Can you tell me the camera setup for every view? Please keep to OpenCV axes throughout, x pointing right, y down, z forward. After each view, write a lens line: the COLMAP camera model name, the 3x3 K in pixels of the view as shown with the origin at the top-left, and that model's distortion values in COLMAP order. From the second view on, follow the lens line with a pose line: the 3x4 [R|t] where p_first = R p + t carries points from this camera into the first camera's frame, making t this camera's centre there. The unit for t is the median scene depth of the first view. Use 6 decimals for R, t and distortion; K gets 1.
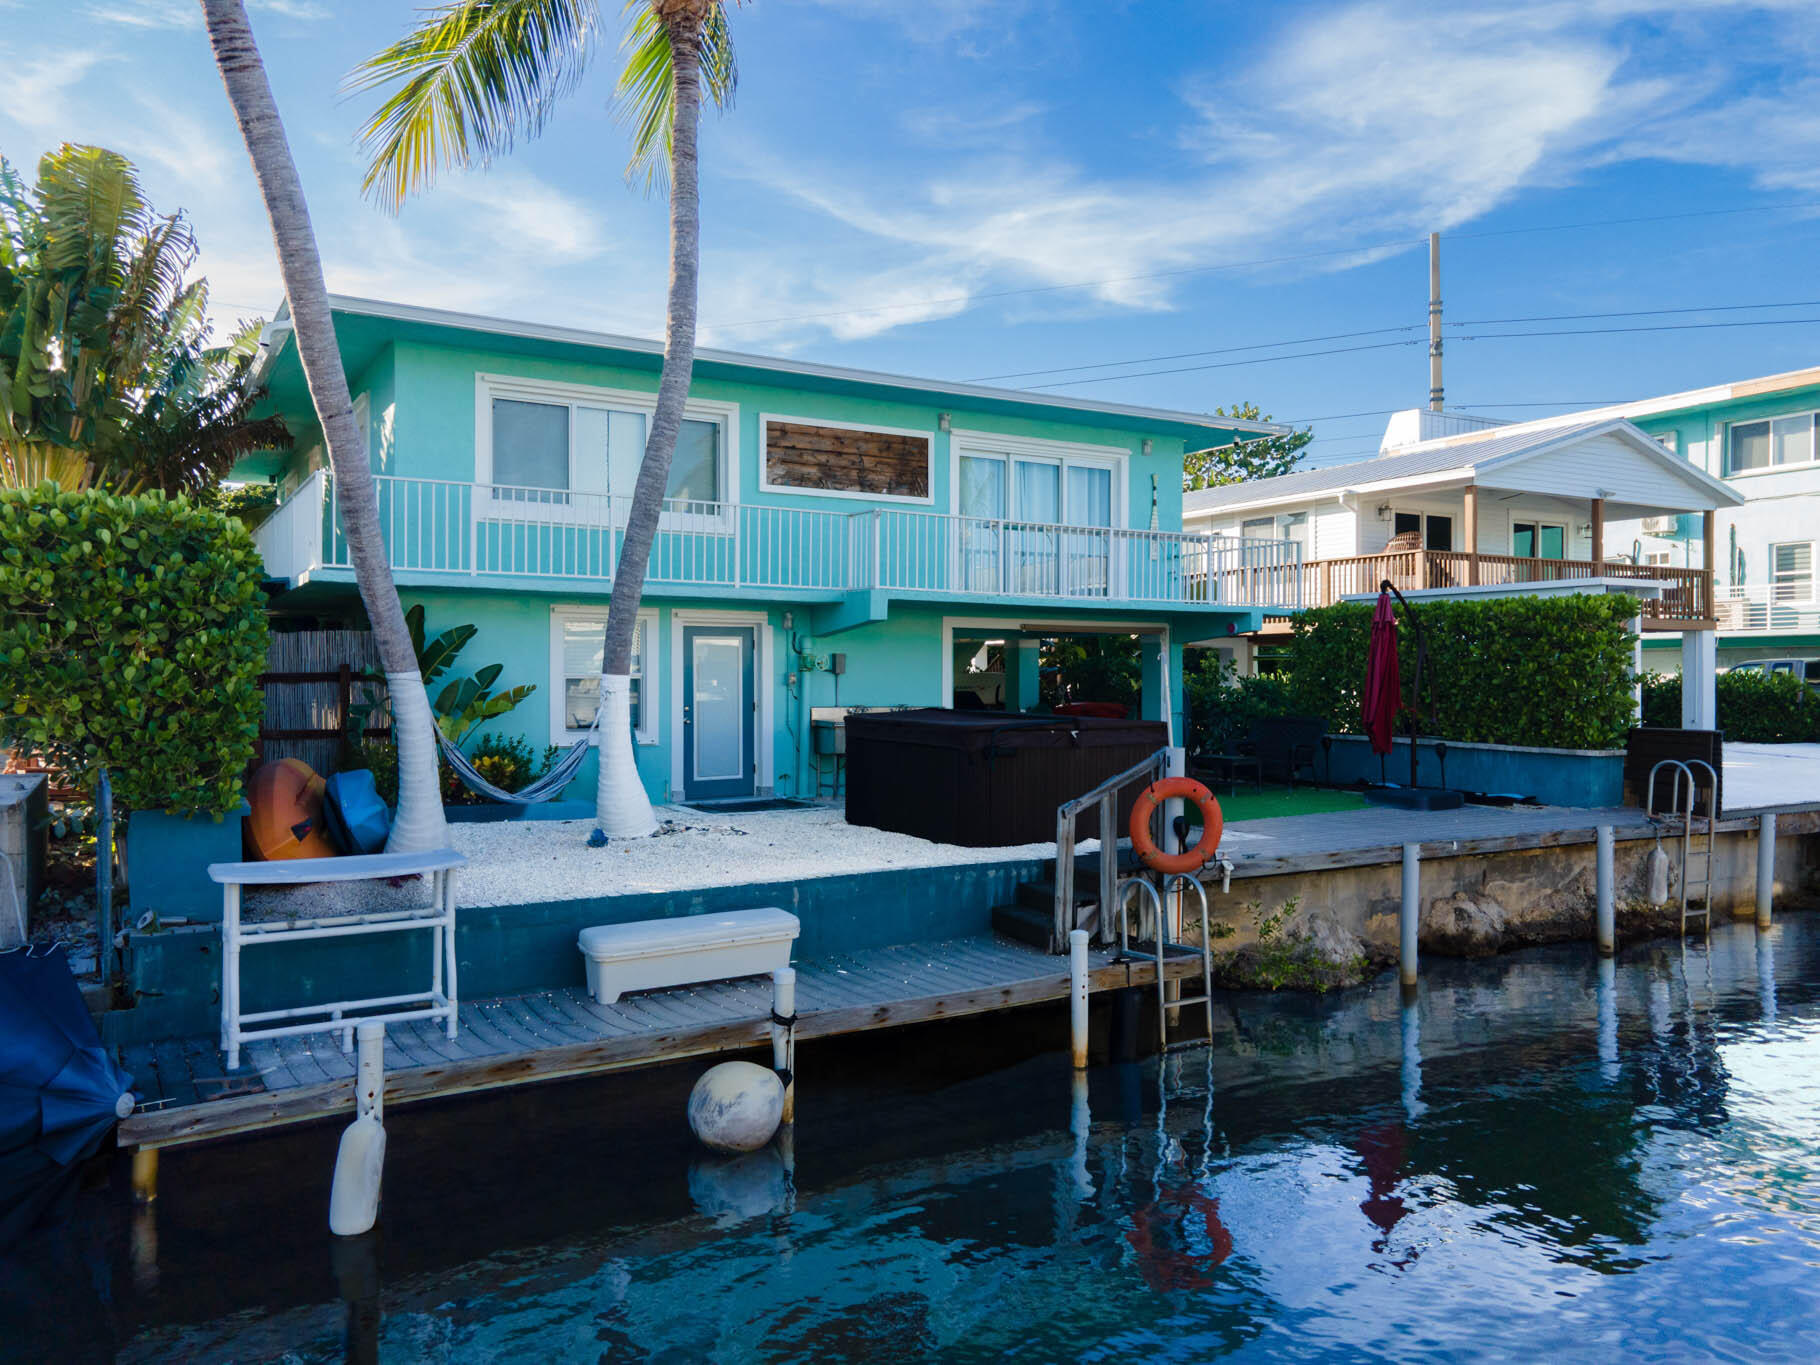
lens RADIAL K [[1316.9, 0, 910.0], [0, 1316.9, 682.5], [0, 0, 1]] dist [0.010286, 0.001772]
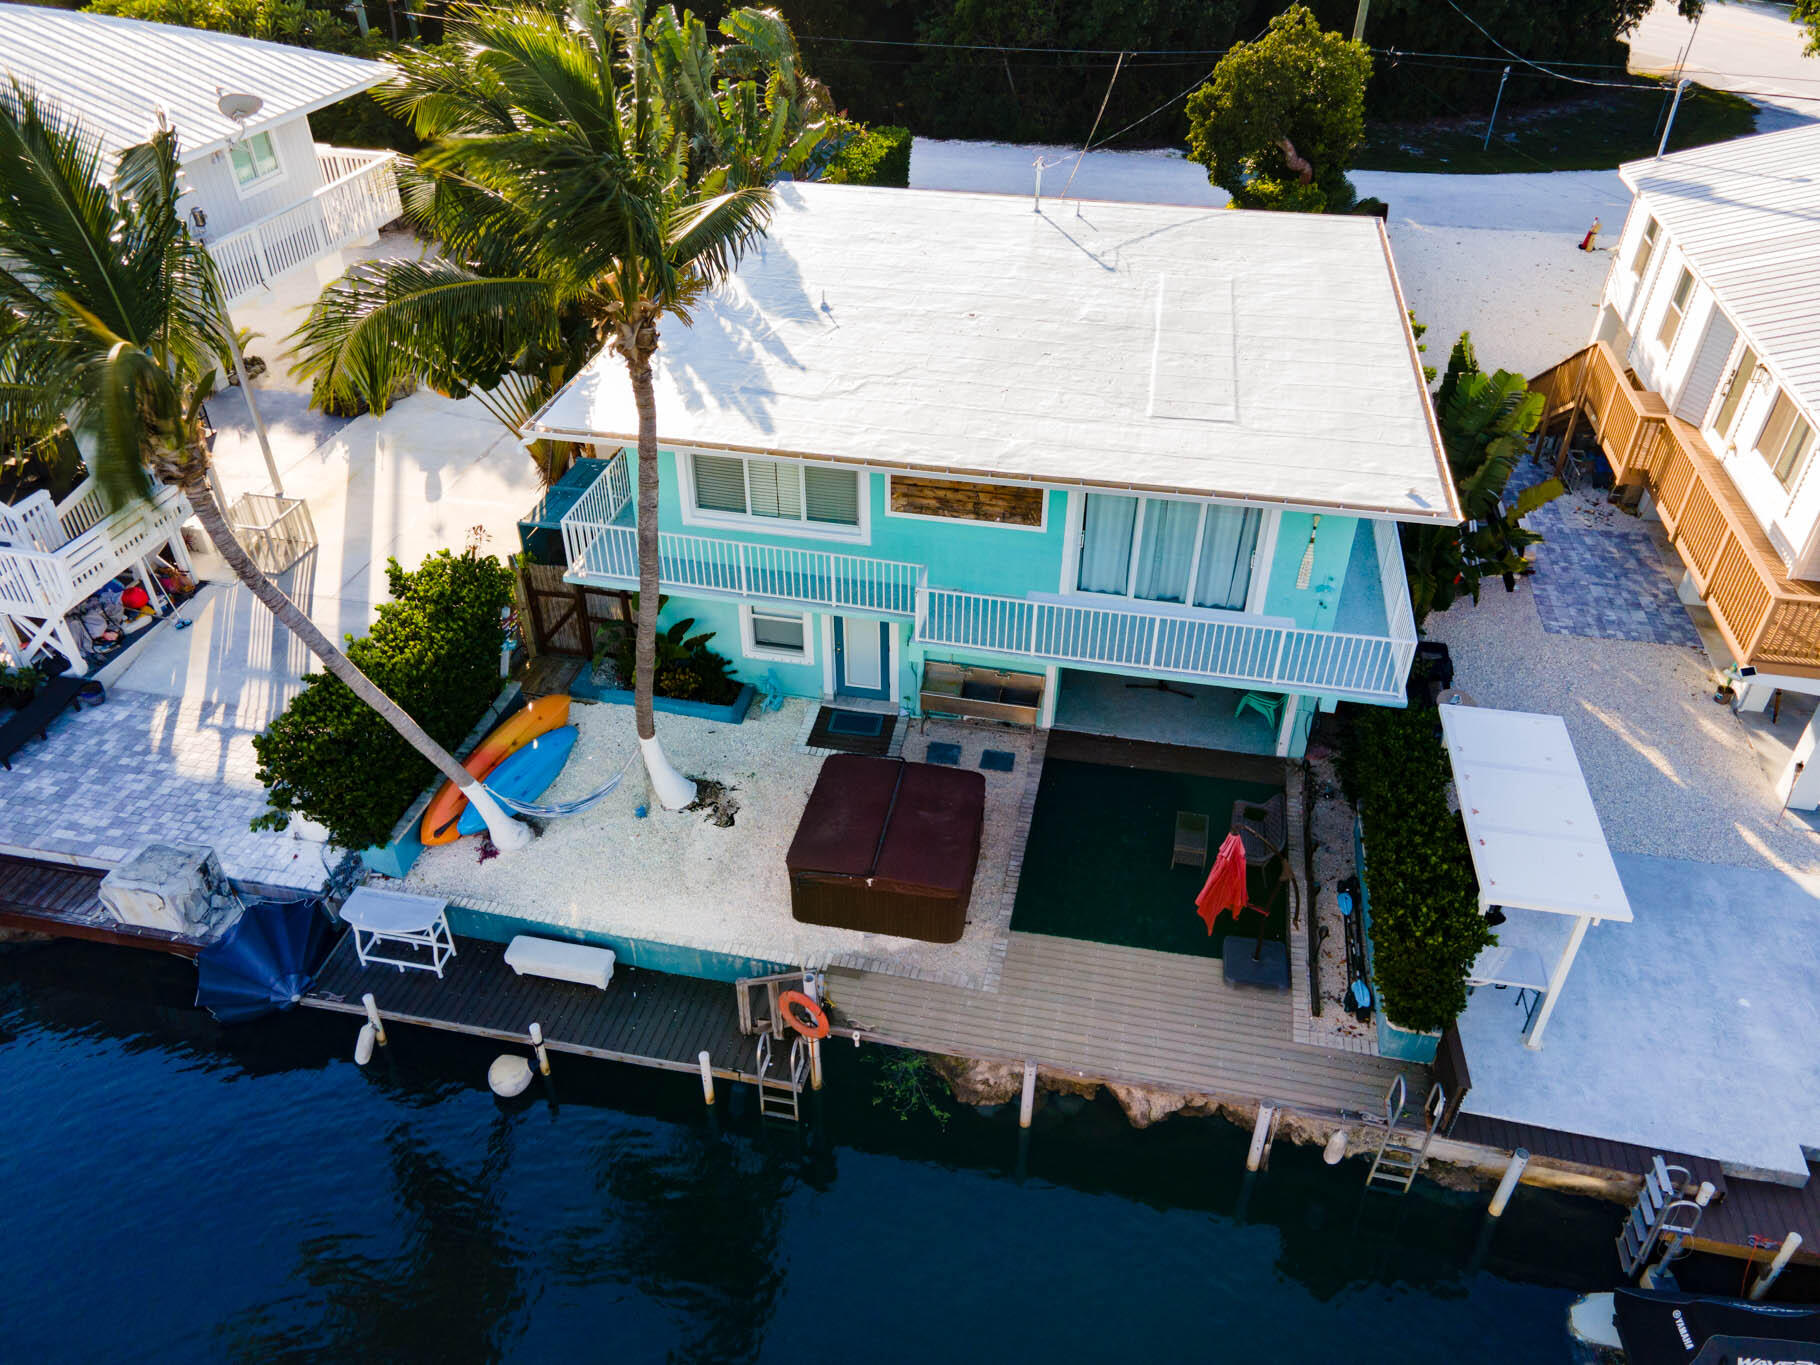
lens RADIAL K [[1322.5, 0, 910.0], [0, 1322.5, 682.5], [0, 0, 1]] dist [0.030469, -0.000899]
pose [[0.738123, 0.400904, -0.542633, 0.679811], [-0.010042, 0.810738, 0.585323, -0.784697], [0.674592, -0.426591, 0.602450, 0.186838]]
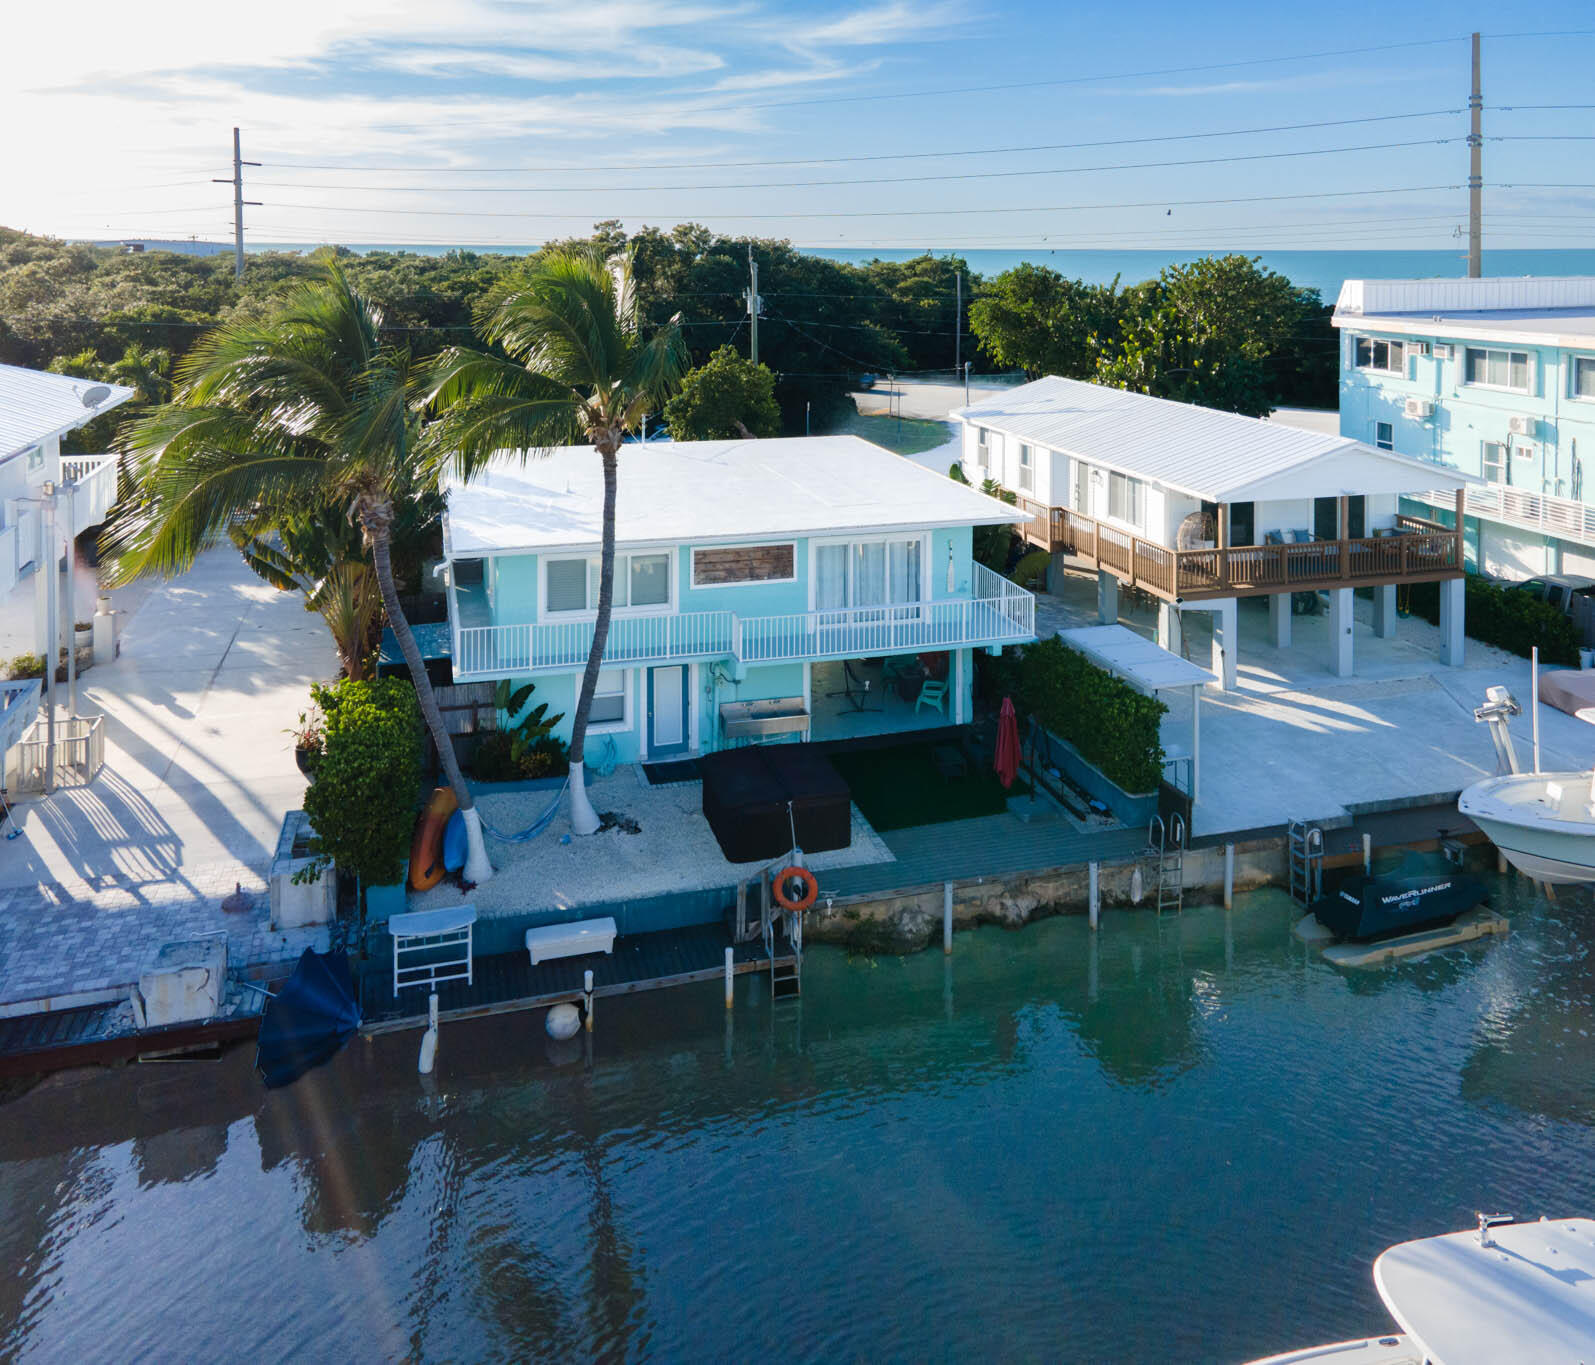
lens RADIAL K [[1261.1, 0, 801.0], [0, 1261.1, 279.7], [0, 0, 1]] dist [0.036264, -0.062755]
pose [[0.968404, 0.009459, -0.249207, 0.486430], [-0.004245, 0.999761, 0.021450, -0.635859], [0.249350, -0.019714, 0.968213, -0.681669]]
